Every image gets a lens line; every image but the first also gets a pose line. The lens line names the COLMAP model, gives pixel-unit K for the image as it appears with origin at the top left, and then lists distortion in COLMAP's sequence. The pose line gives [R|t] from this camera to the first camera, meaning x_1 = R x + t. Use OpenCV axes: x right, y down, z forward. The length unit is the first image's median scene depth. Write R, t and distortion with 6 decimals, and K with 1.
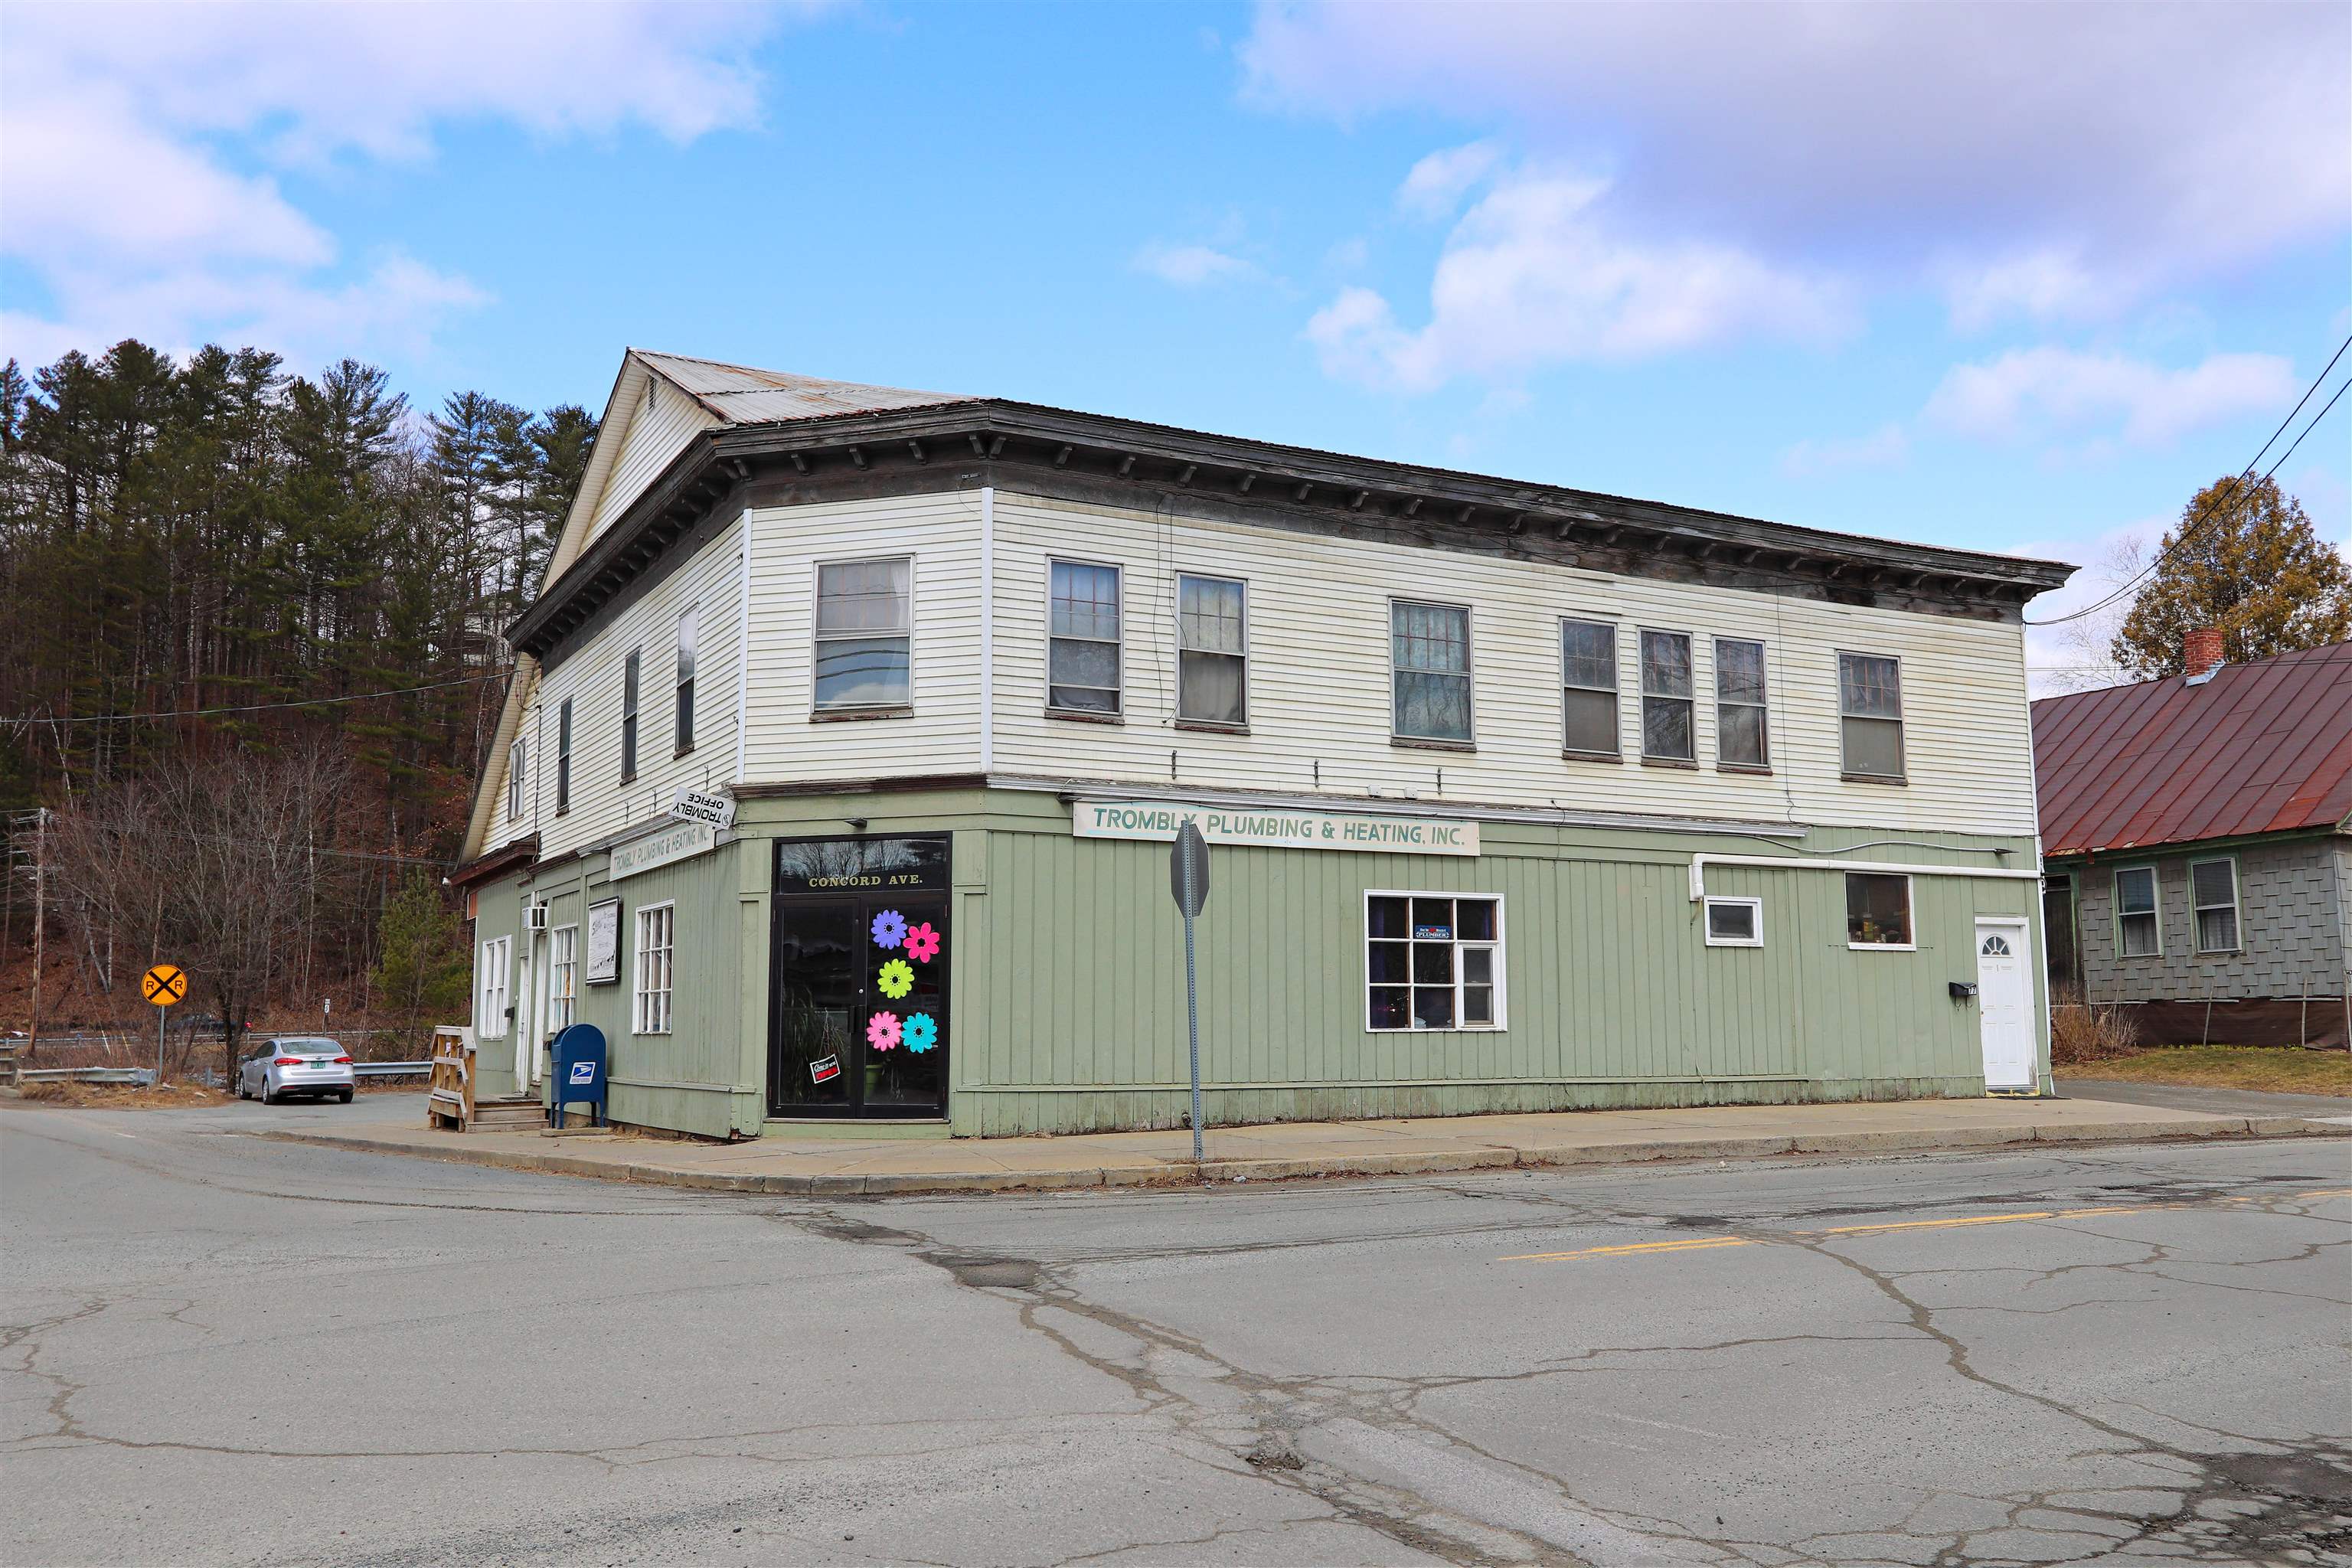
lens RADIAL K [[2000.1, 0, 1176.0], [0, 2000.1, 784.0], [0, 0, 1]] dist [-0.001771, -0.017843]
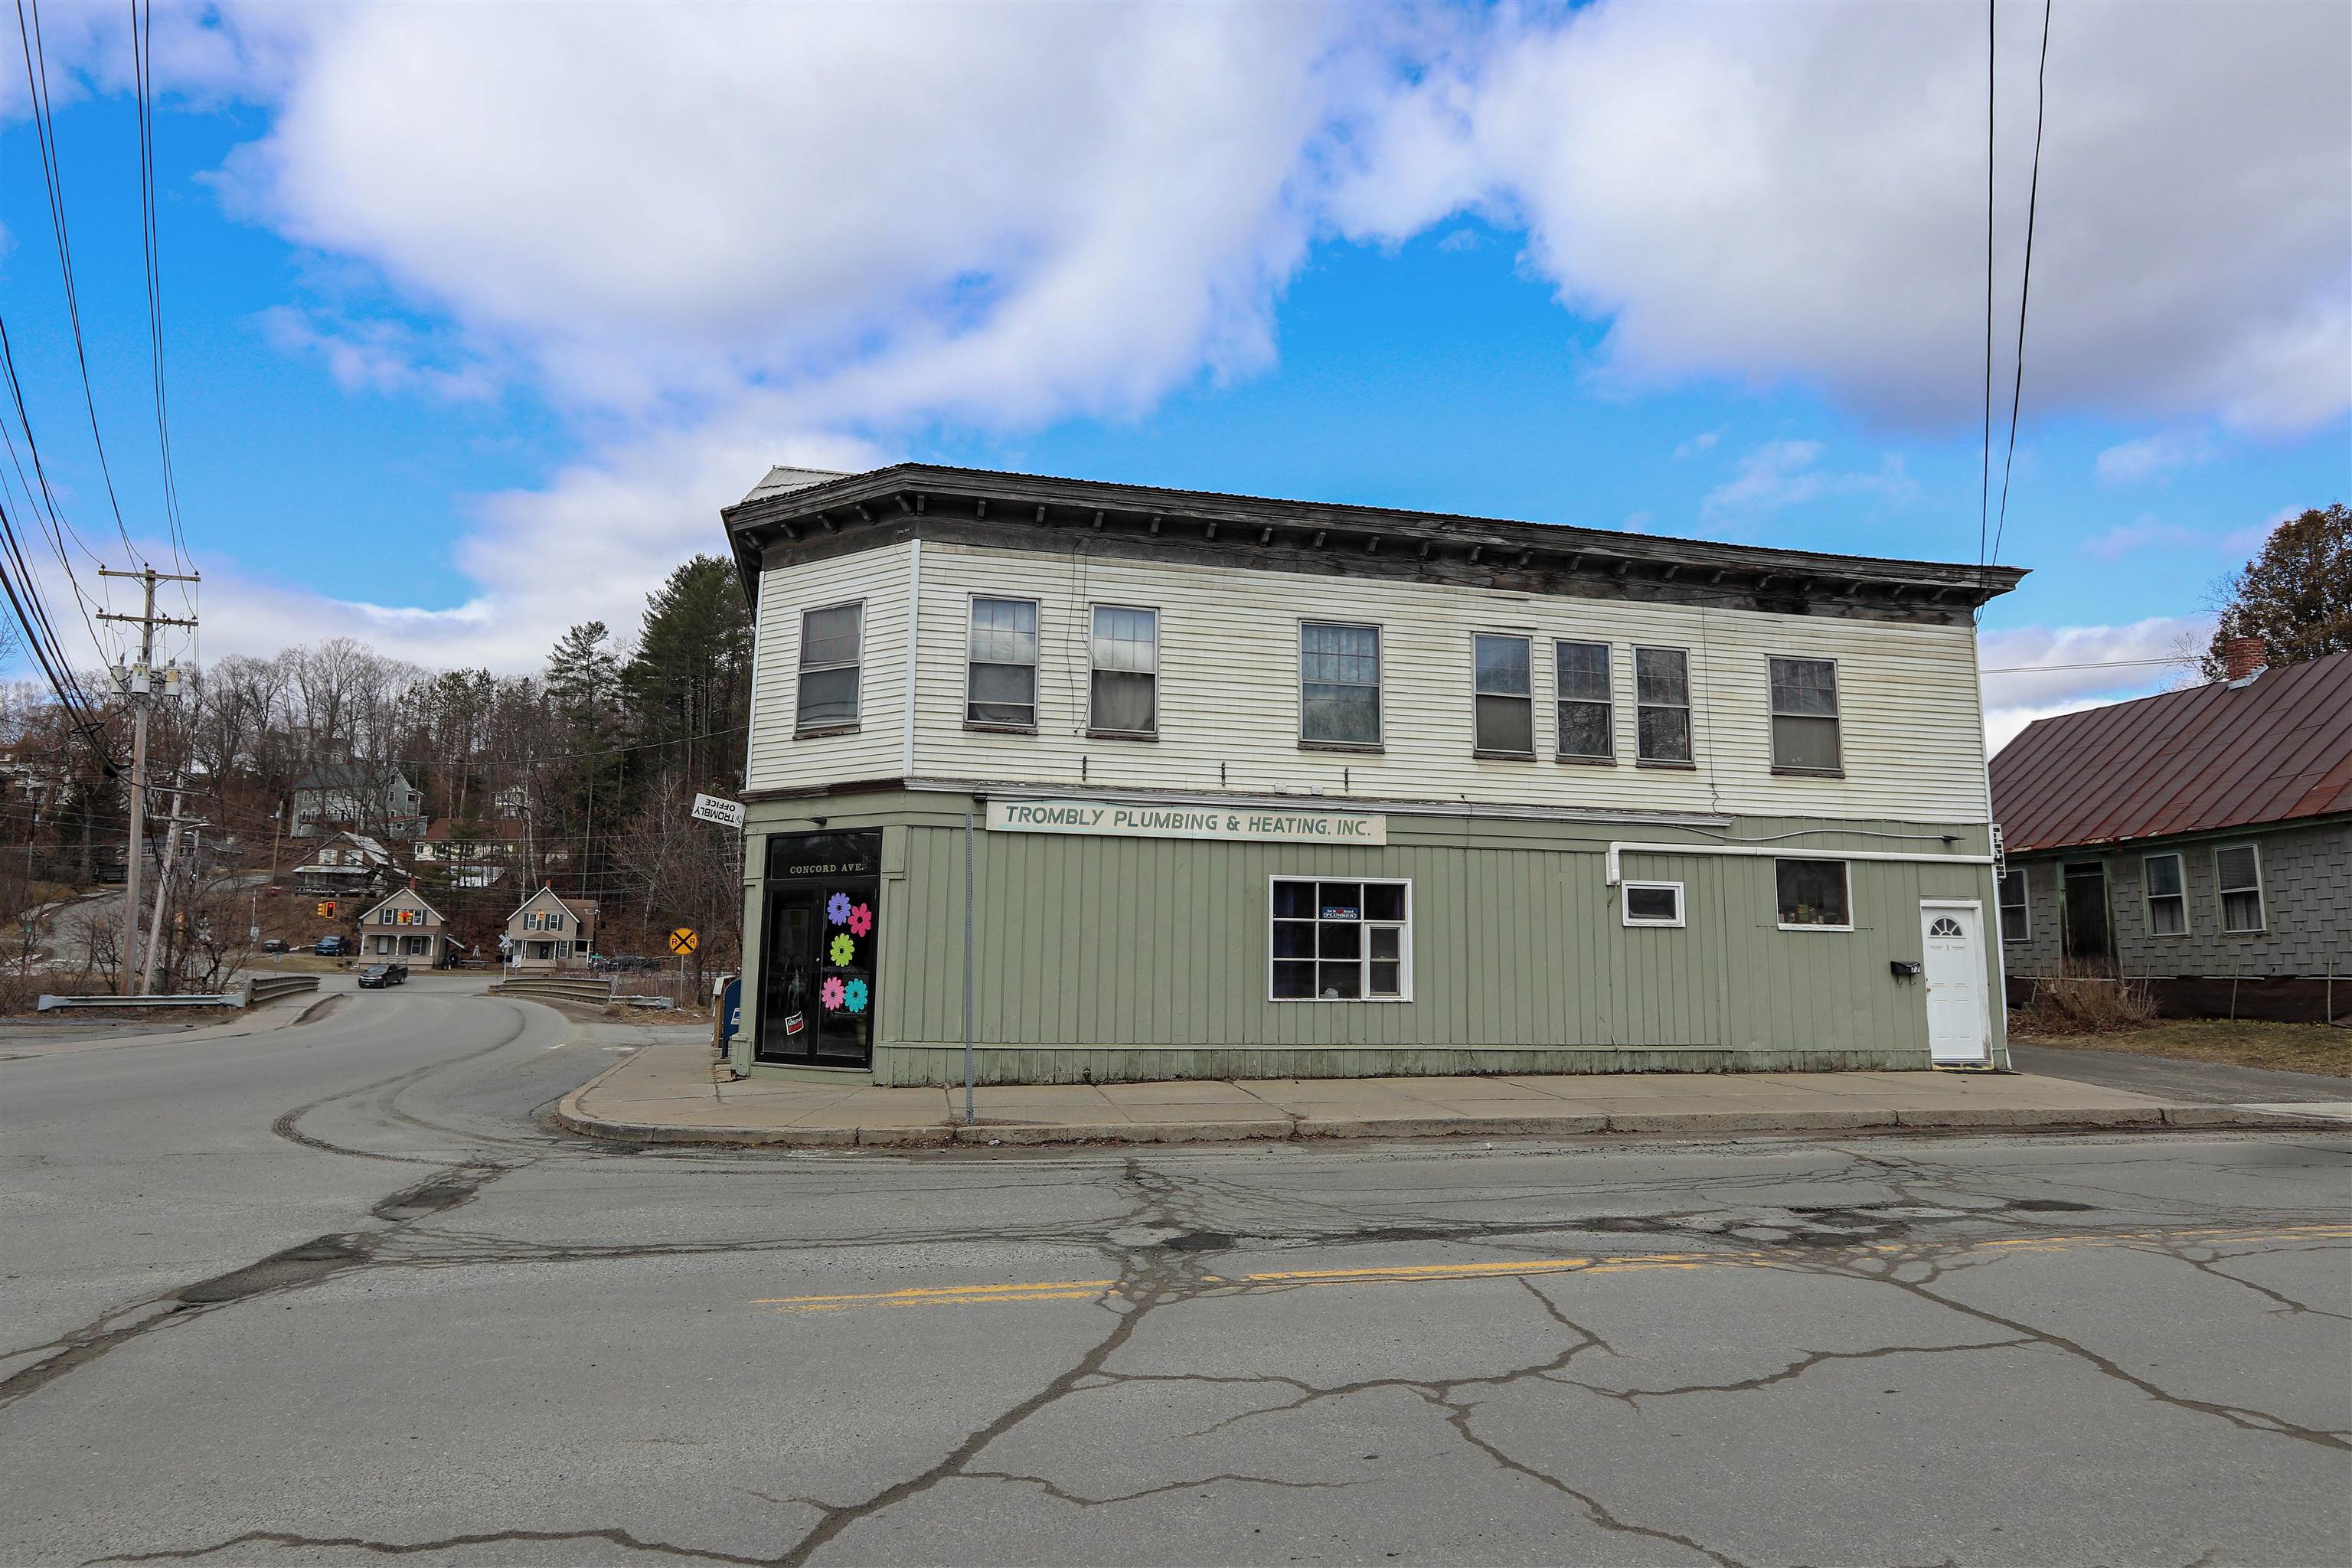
lens RADIAL K [[1363.8, 0, 1176.0], [0, 1363.8, 784.0], [0, 0, 1]] dist [-0.016108, 0.001745]
pose [[0.966616, -0.018809, -0.255537, 0.235222], [0.014792, 0.999735, -0.017634, 0.013288], [0.255801, 0.013266, 0.966639, 0.228663]]
